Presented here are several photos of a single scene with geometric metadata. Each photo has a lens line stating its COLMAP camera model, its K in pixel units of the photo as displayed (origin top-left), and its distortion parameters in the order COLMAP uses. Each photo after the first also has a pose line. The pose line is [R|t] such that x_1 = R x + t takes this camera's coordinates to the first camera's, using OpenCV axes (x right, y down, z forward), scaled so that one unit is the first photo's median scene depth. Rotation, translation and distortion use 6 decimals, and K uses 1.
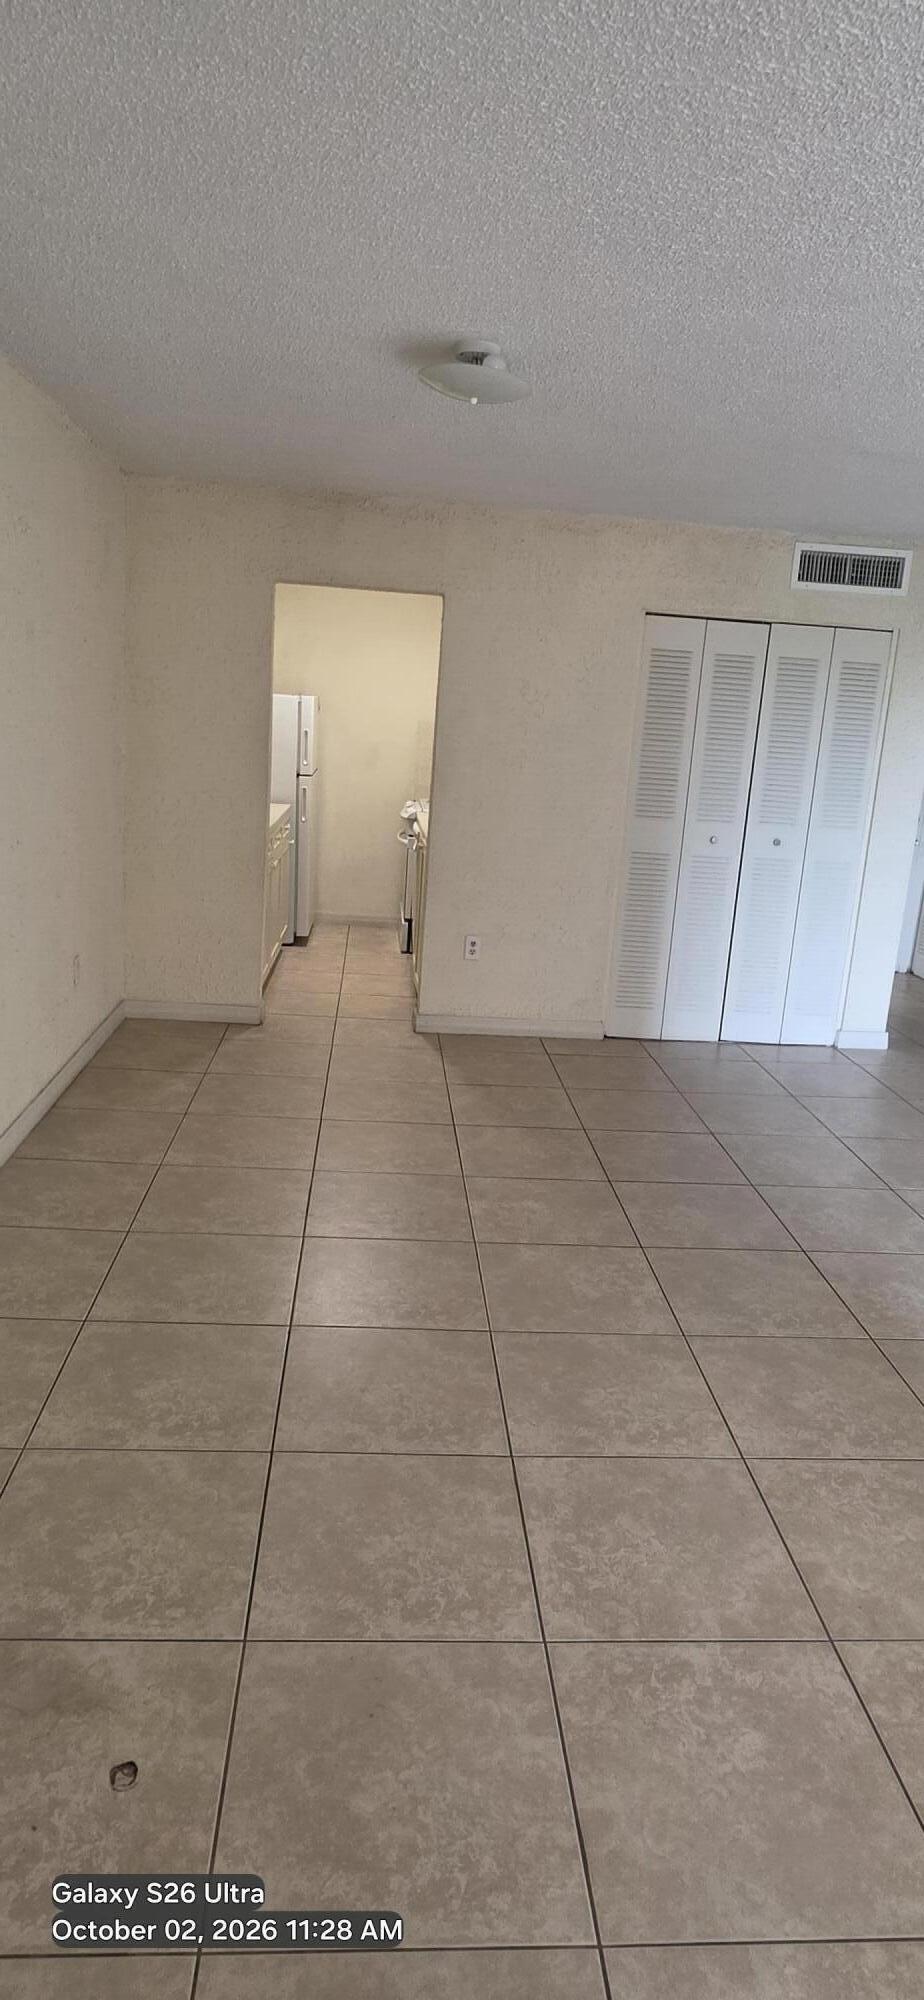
lens RADIAL K [[1145.9, 0, 462.0], [0, 1145.9, 1000.0], [0, 0, 1]] dist [0.000533, 0.000028]
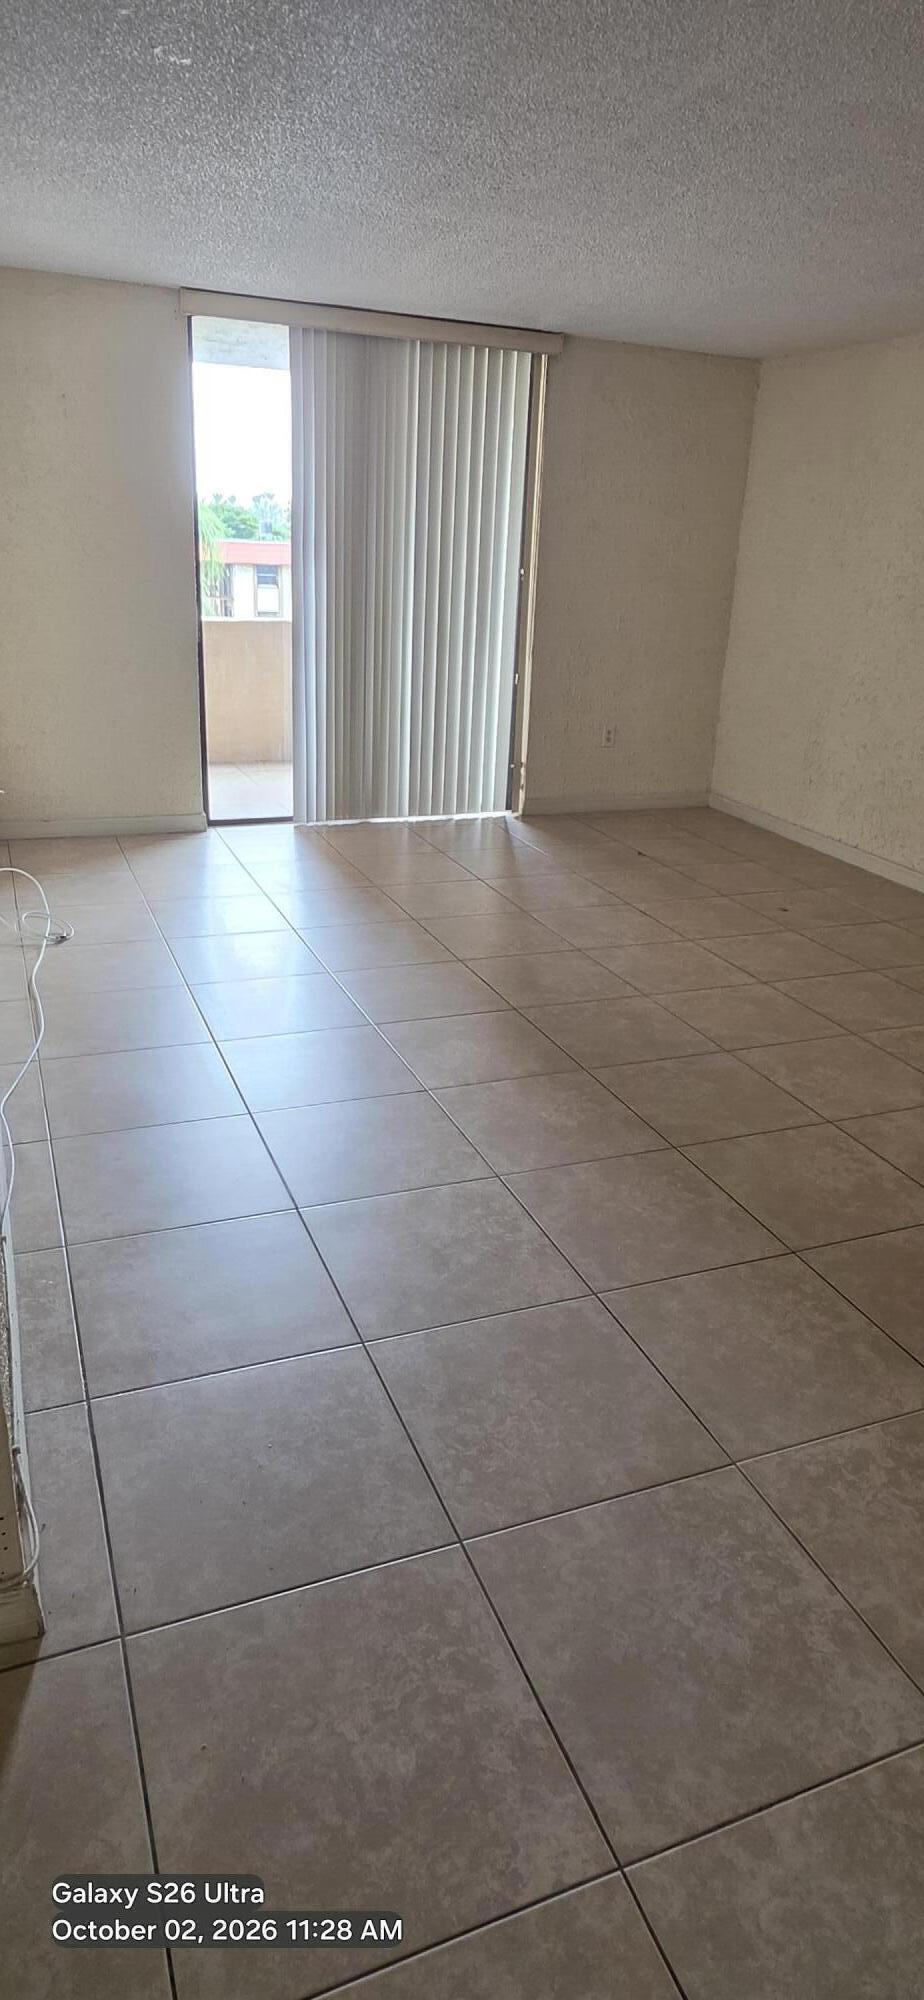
lens RADIAL K [[1145.9, 0, 462.0], [0, 1145.9, 1000.0], [0, 0, 1]] dist [0.000533, 0.000028]
pose [[-0.945635, 0.013120, -0.324964, 0.954216], [-0.175263, 0.821132, 0.543162, -0.405383], [0.273964, 0.570587, -0.774192, 2.048561]]
